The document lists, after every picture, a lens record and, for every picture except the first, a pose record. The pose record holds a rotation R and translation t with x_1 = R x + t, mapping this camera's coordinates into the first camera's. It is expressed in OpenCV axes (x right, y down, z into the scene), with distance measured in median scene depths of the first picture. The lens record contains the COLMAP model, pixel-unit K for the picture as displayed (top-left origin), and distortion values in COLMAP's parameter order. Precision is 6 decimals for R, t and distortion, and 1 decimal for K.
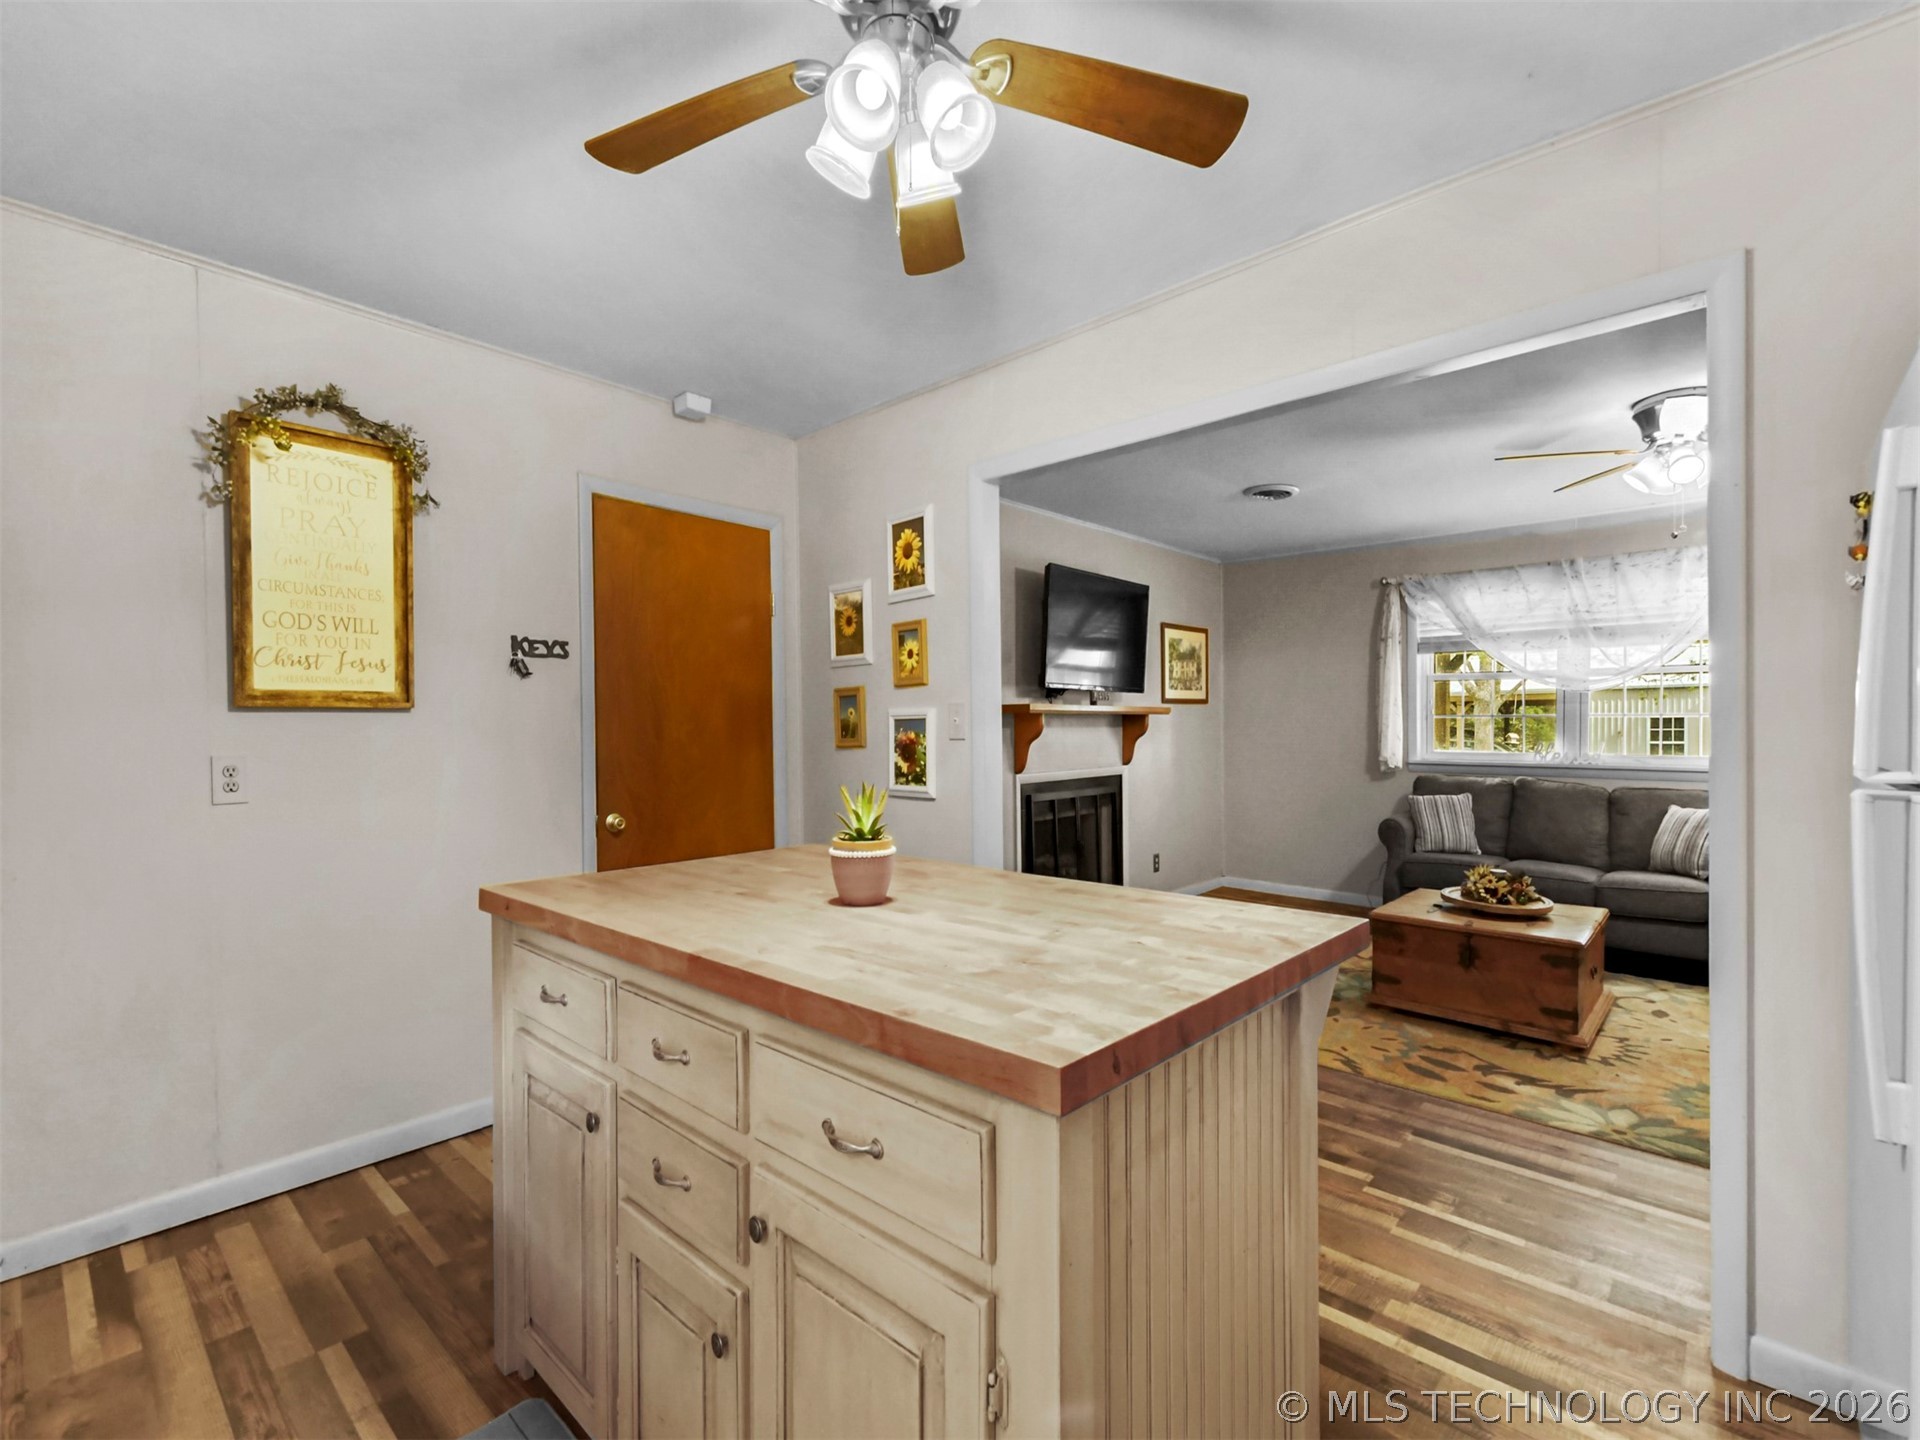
lens RADIAL K [[868.5, 0, 977.6], [0, 868.5, 741.1], [0, 0, 1]] dist [0.019131, -0.003161]
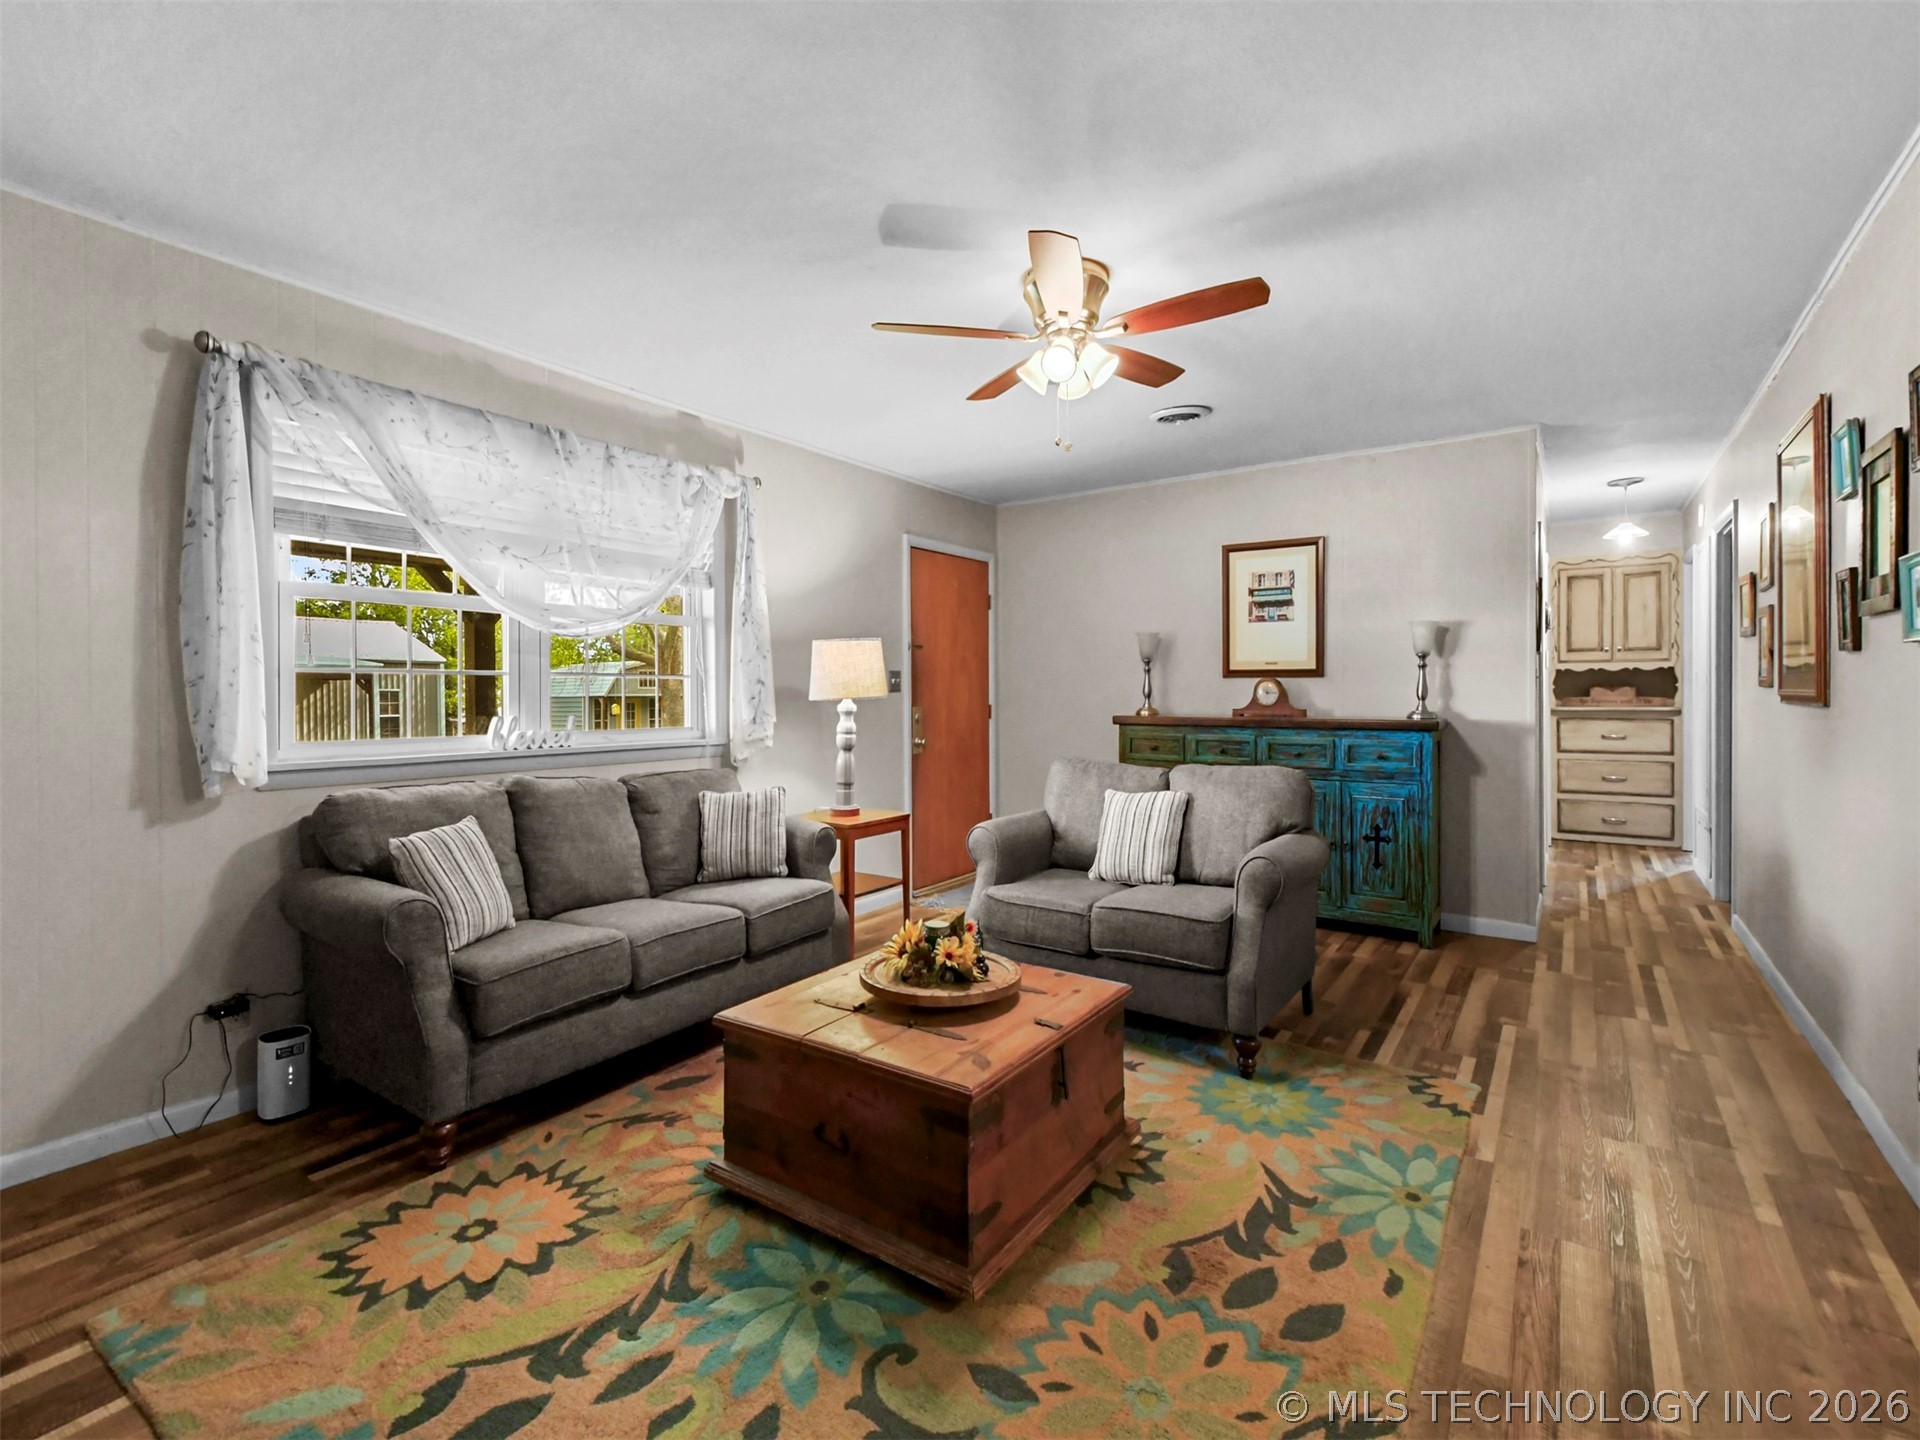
lens RADIAL K [[868.5, 0, 976.1], [0, 868.5, 688.4], [0, 0, 1]] dist [0.019131, -0.003161]
pose [[-0.125316, 0.009550, 0.992071, 0.003458], [0.026524, 0.999628, -0.006272, -0.008471], [-0.991762, 0.025528, -0.125523, 1.207197]]
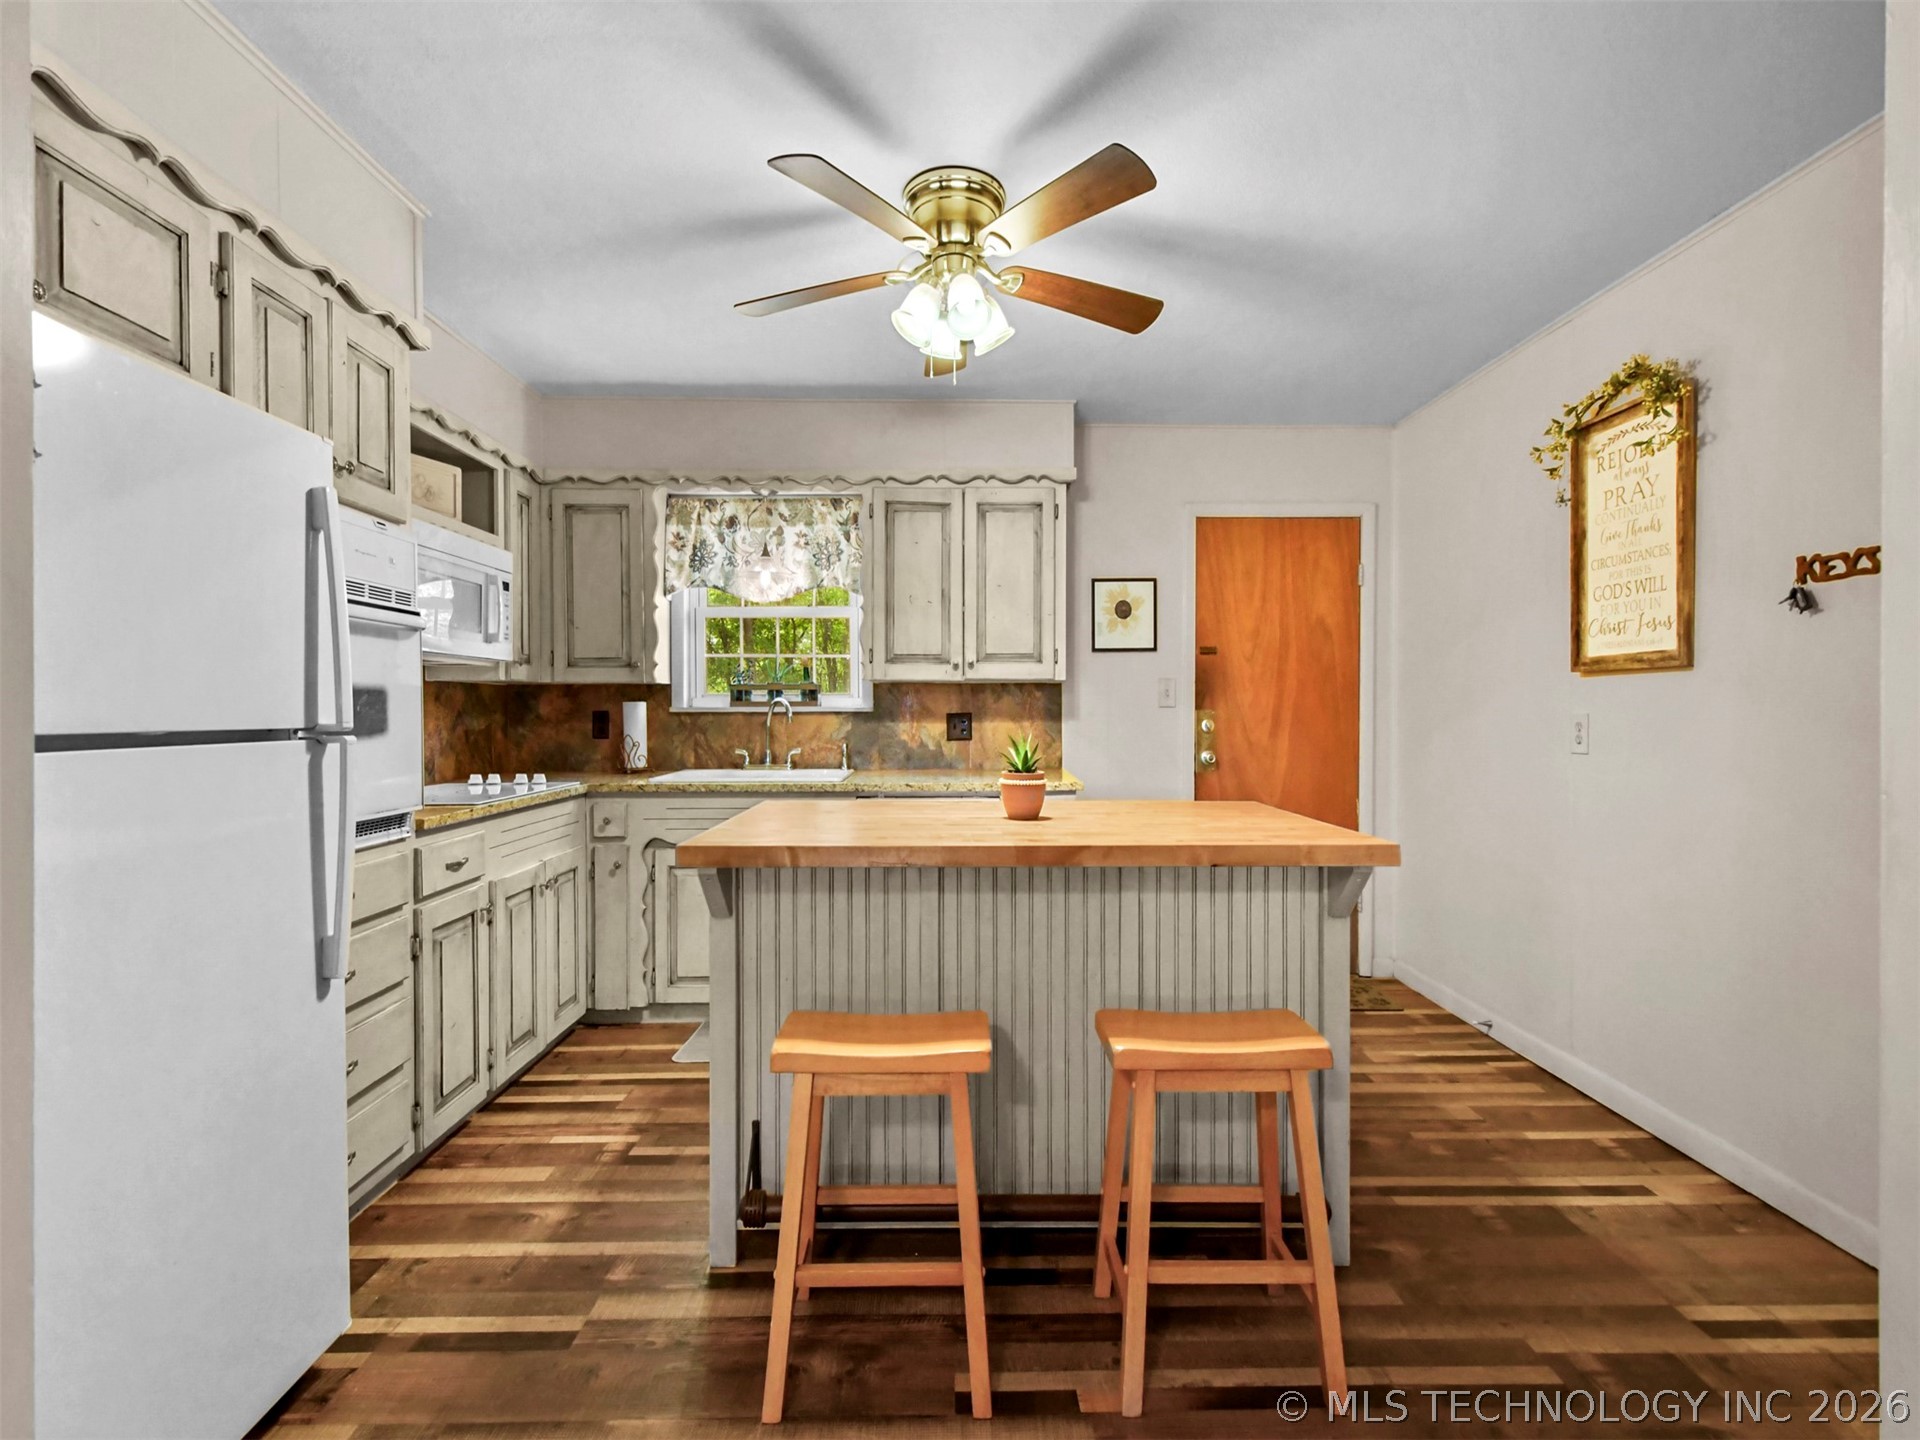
lens RADIAL K [[868.5, 0, 954.1], [0, 868.5, 717.5], [0, 0, 1]] dist [0.019131, -0.003161]
pose [[-0.742208, 0.013617, -0.670031, 0.408706], [-0.000946, 0.999771, 0.021366, -0.002111], [0.670169, 0.016492, -0.742025, 0.913516]]
